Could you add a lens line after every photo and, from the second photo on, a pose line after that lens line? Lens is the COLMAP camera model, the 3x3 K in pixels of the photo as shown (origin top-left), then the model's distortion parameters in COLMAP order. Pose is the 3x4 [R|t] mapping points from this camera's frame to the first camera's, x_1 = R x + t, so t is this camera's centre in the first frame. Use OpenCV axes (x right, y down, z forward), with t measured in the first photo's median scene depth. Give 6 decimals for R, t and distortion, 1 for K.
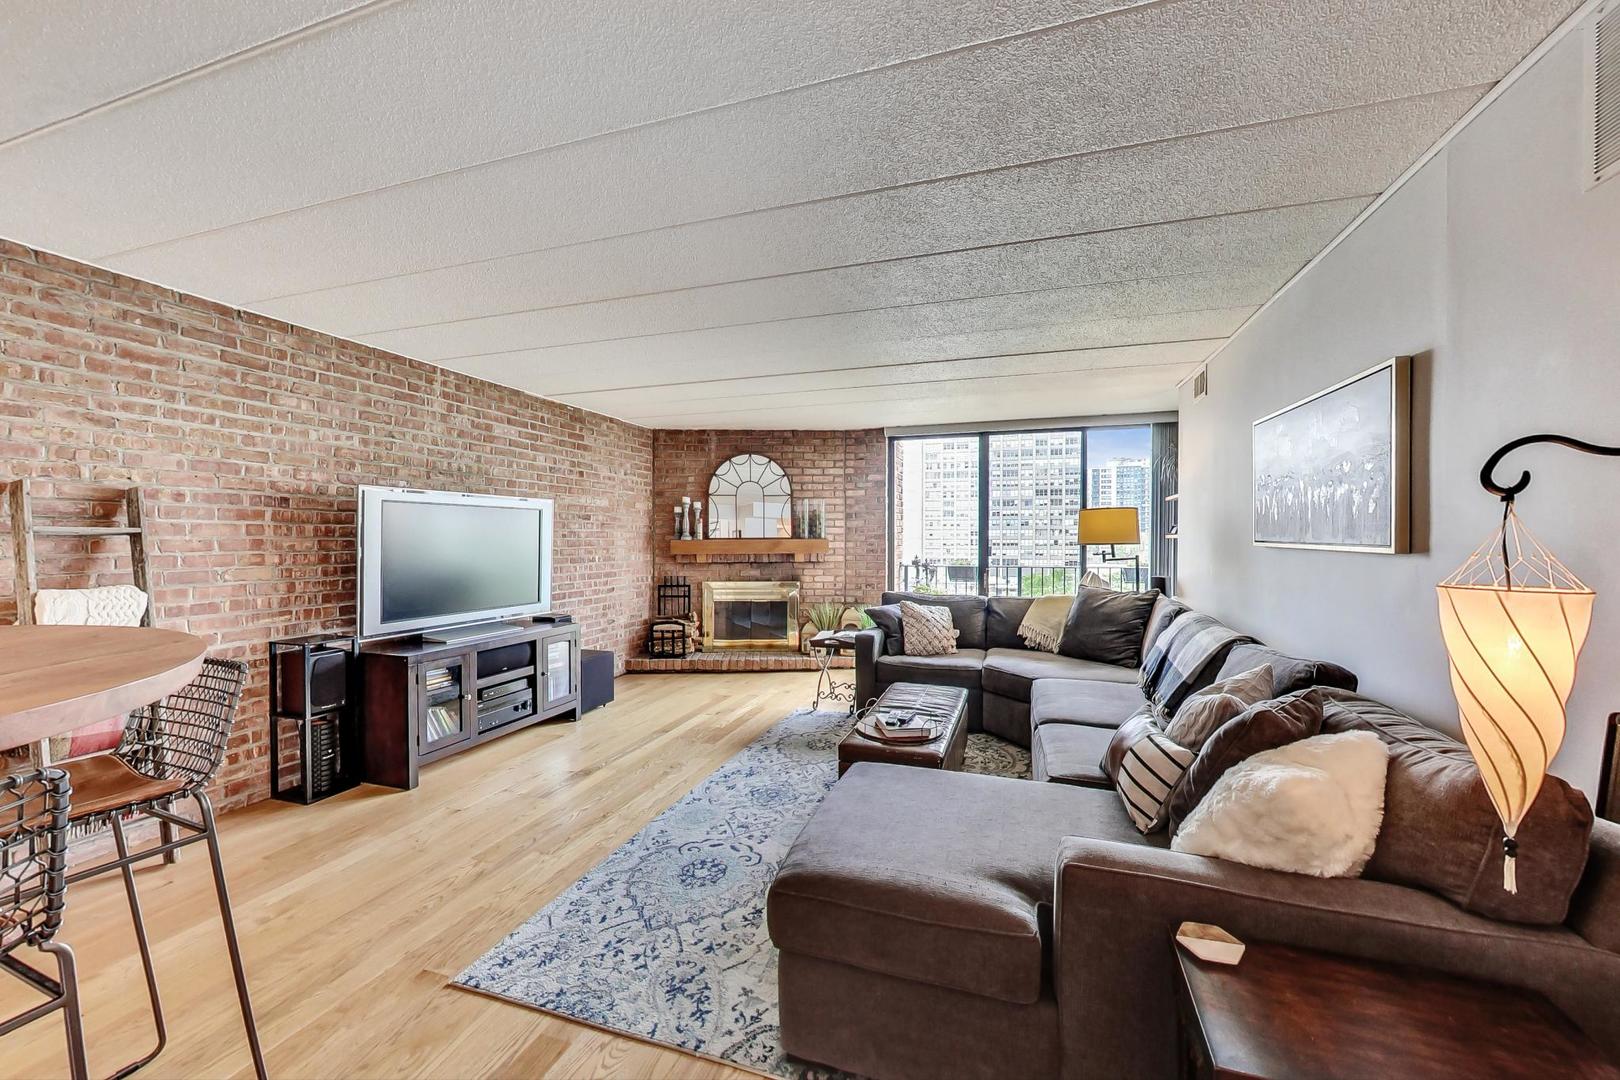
lens RADIAL K [[627.7, 0, 807.7], [0, 627.7, 539.8], [0, 0, 1]] dist [-0.001499, 0.000066]
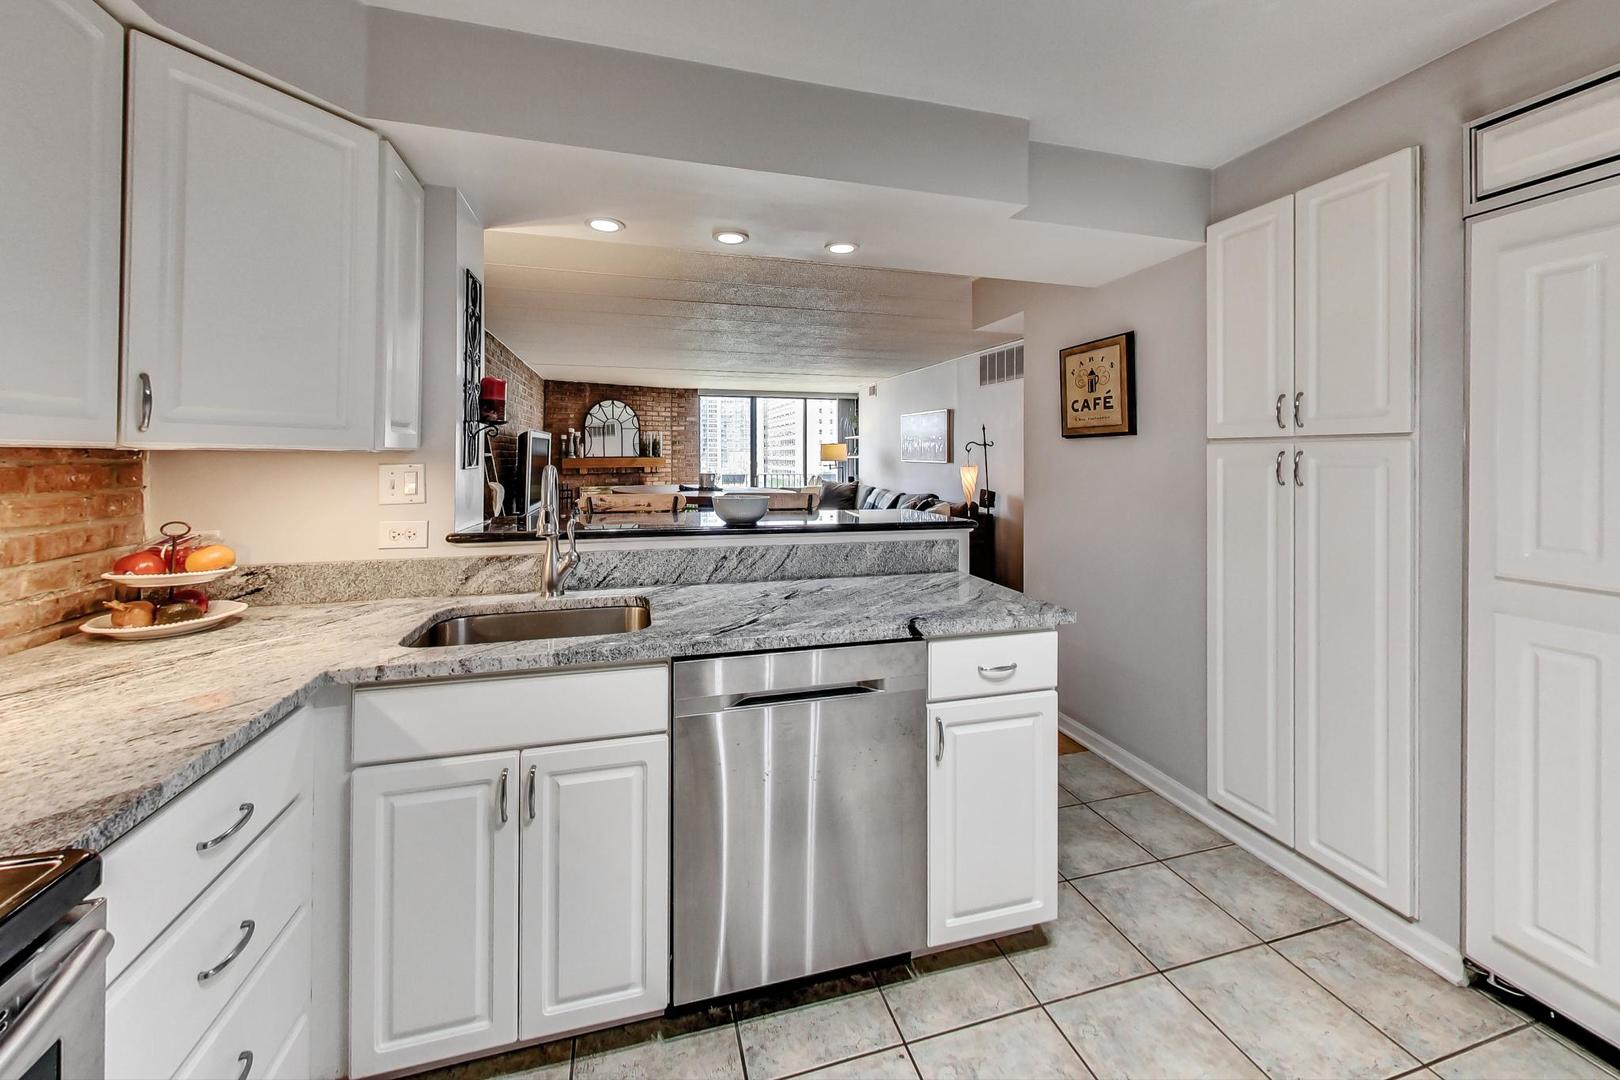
lens RADIAL K [[619.3, 0, 805.9], [0, 619.3, 459.8], [0, 0, 1]] dist [0.008263, 0.000122]
pose [[0.827417, -0.001672, 0.561585, -0.936386], [-0.000714, 0.999992, 0.004028, -0.004776], [-0.561587, -0.003734, 0.827409, -0.812073]]
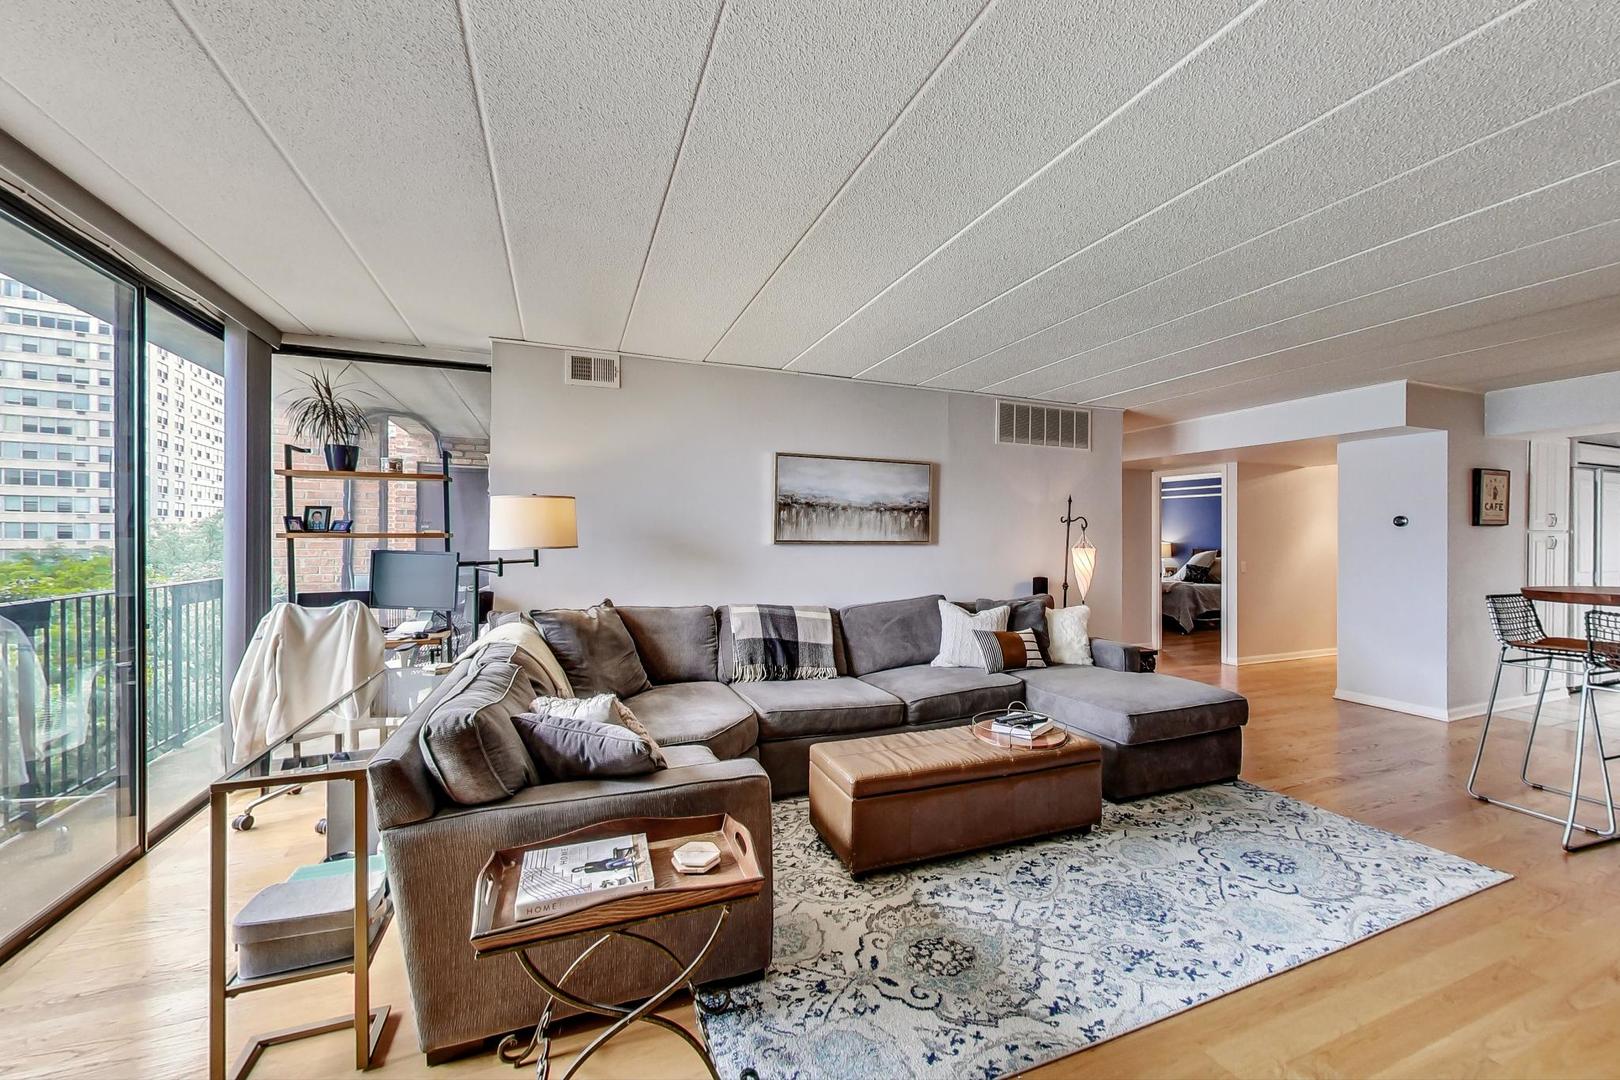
lens RADIAL K [[627.7, 0, 807.7], [0, 627.7, 539.8], [0, 0, 1]] dist [-0.001499, 0.000066]
pose [[-0.645940, -0.005126, 0.763371, -0.306288], [0.000321, 0.999976, 0.006987, -0.008463], [-0.763388, 0.004758, -0.645923, 1.489155]]
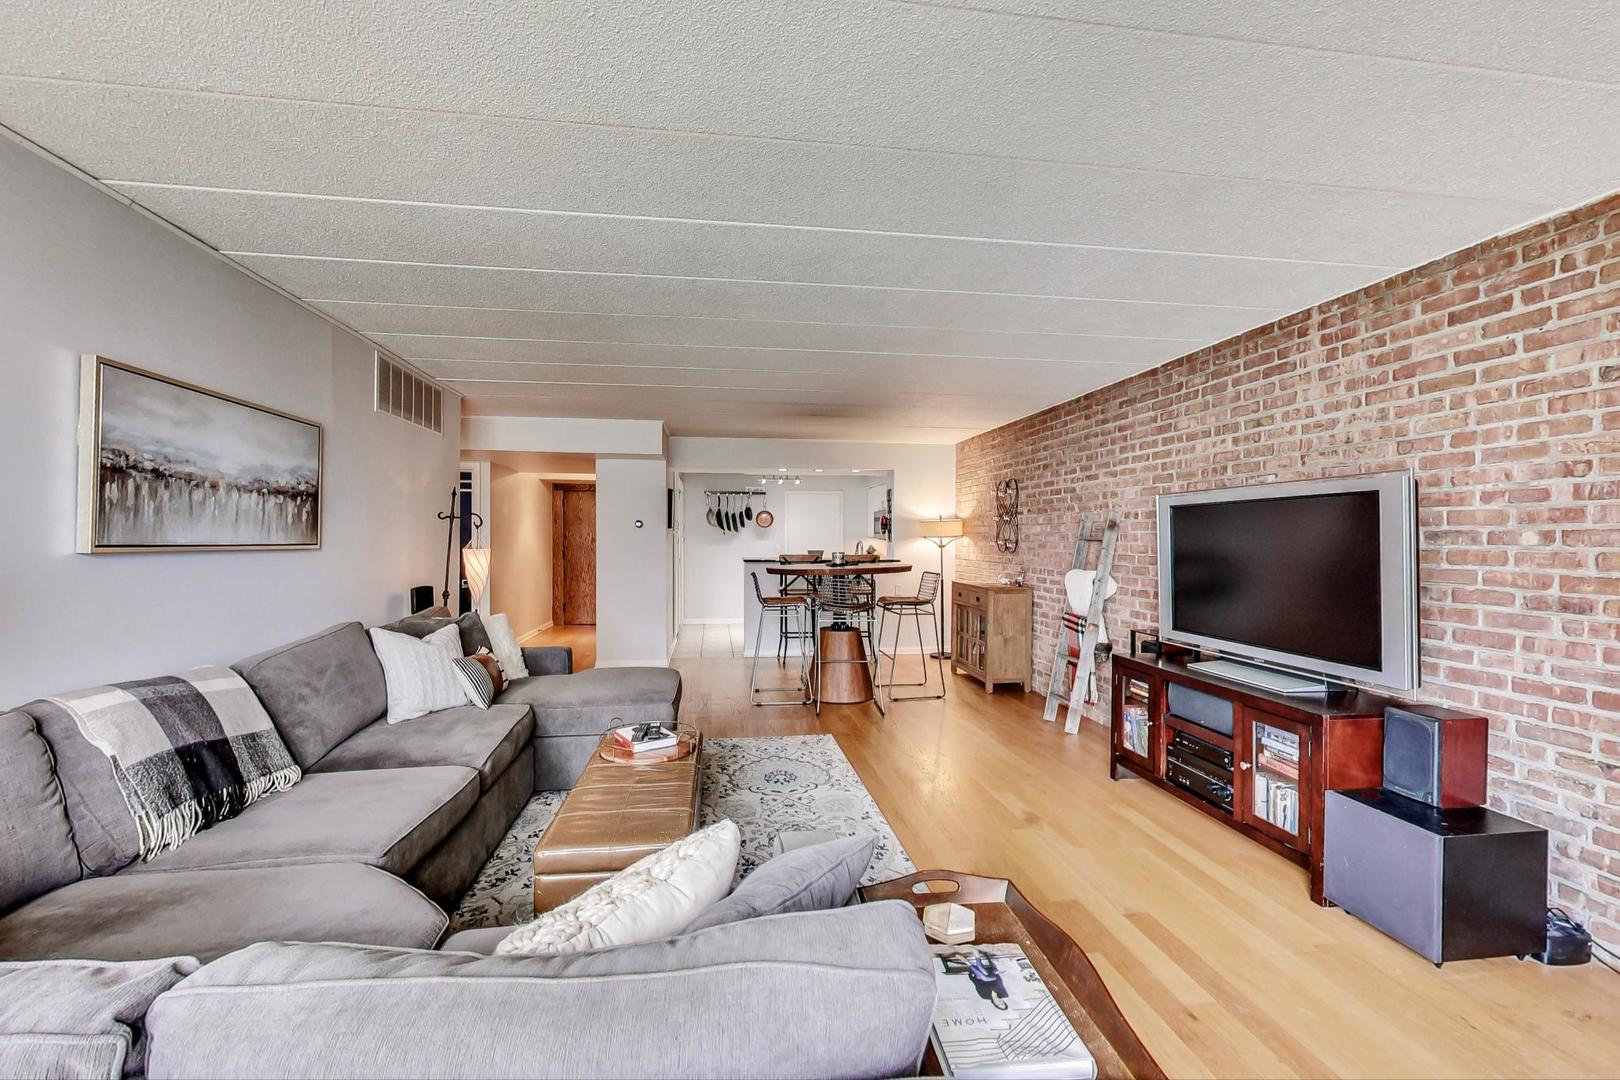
lens RADIAL K [[678.9, 0, 805.0], [0, 678.9, 549.6], [0, 0, 1]] dist [0.016924, -0.000047]
pose [[-0.898264, 0.003217, -0.439445, 0.301751], [-0.006521, 0.999766, 0.020648, -0.011562], [0.439408, 0.021413, -0.898032, 1.582251]]
